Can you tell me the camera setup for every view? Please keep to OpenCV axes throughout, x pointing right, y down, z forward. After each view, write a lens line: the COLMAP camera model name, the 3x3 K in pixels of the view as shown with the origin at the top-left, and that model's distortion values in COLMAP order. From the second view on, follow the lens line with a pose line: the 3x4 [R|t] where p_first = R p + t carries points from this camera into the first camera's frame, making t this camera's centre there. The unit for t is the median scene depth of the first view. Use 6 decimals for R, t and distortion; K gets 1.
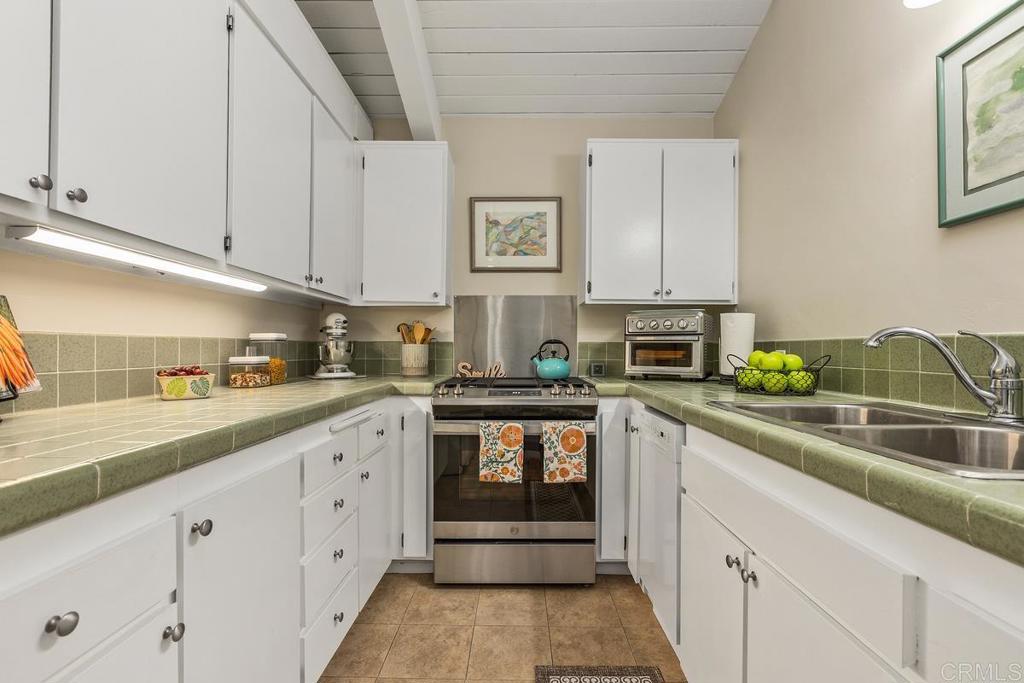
lens RADIAL K [[459.3, 0, 512.0], [0, 459.3, 341.5], [0, 0, 1]] dist [0.001721, -0.000028]
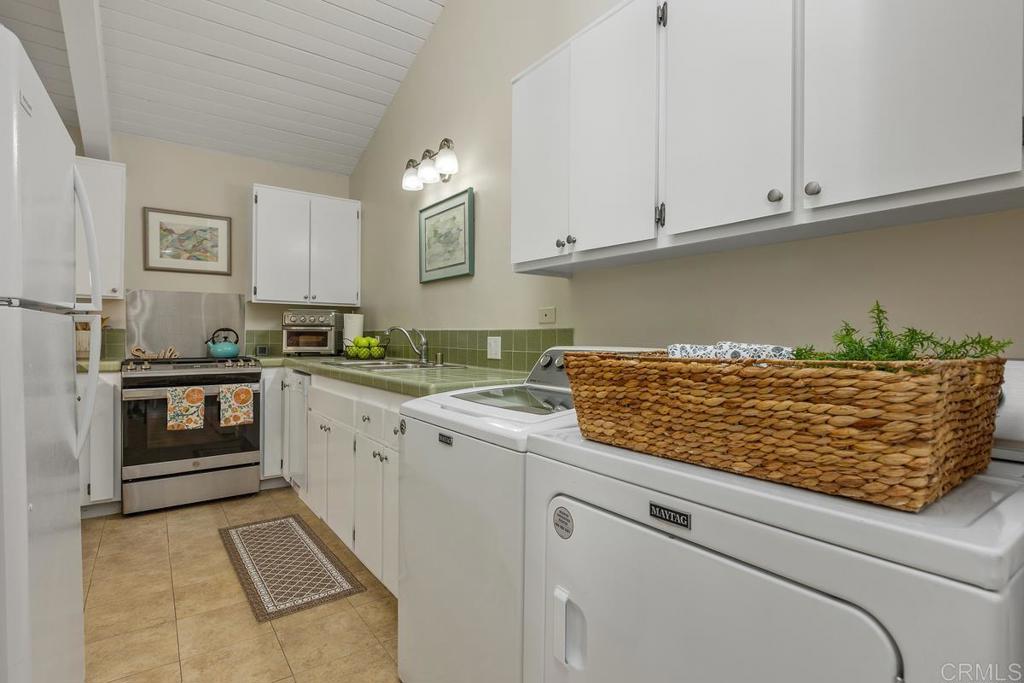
lens RADIAL K [[498.8, 0, 512.0], [0, 498.8, 341.5], [0, 0, 1]] dist [-0.001277, -0.000254]
pose [[0.801888, -0.004939, 0.597454, -0.127302], [-0.011696, 0.999644, 0.023962, -0.011631], [-0.597360, -0.026203, 0.801545, -0.779713]]
